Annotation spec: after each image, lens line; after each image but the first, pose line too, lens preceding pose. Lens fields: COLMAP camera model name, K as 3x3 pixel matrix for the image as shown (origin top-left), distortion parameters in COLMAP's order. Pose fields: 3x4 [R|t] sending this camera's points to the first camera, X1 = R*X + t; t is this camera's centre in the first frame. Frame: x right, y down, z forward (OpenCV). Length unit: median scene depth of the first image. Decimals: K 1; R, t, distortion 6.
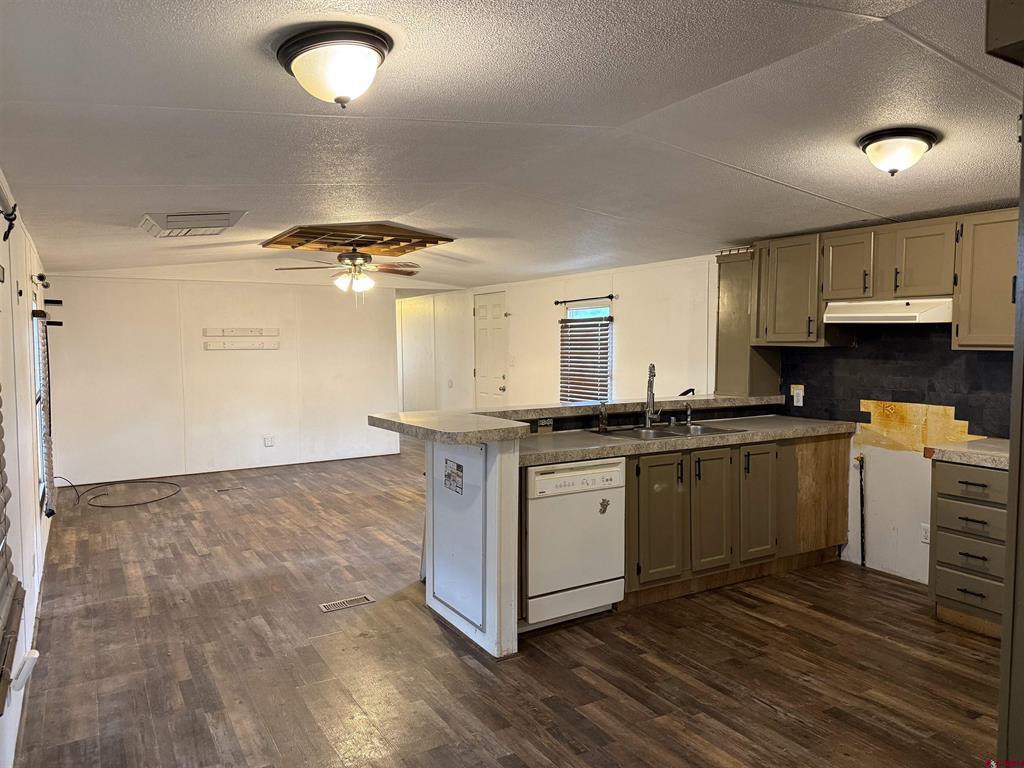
lens RADIAL K [[723.7, 0, 512.3], [0, 723.7, 381.4], [0, 0, 1]] dist [0.070147, -0.074435]
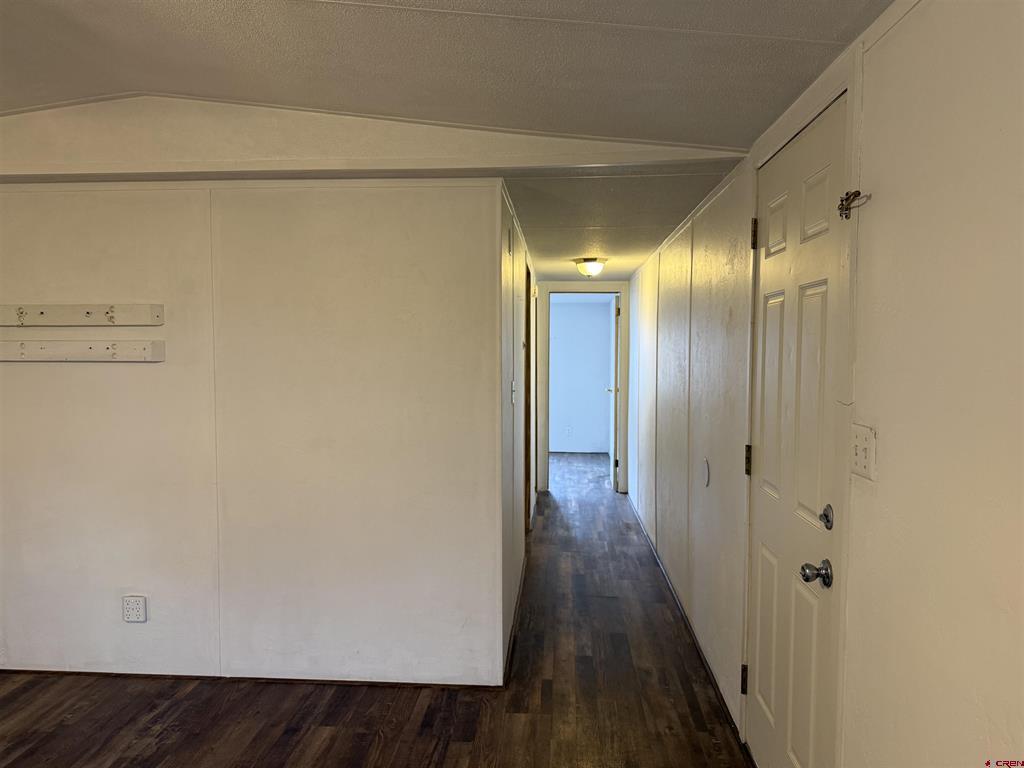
lens RADIAL K [[723.7, 0, 509.1], [0, 723.7, 385.6], [0, 0, 1]] dist [0.070147, -0.074435]
pose [[0.814797, 0.035617, -0.578651, 0.034629], [-0.037432, 0.999260, 0.008798, -0.042941], [0.578537, 0.014491, 0.815528, 0.815411]]
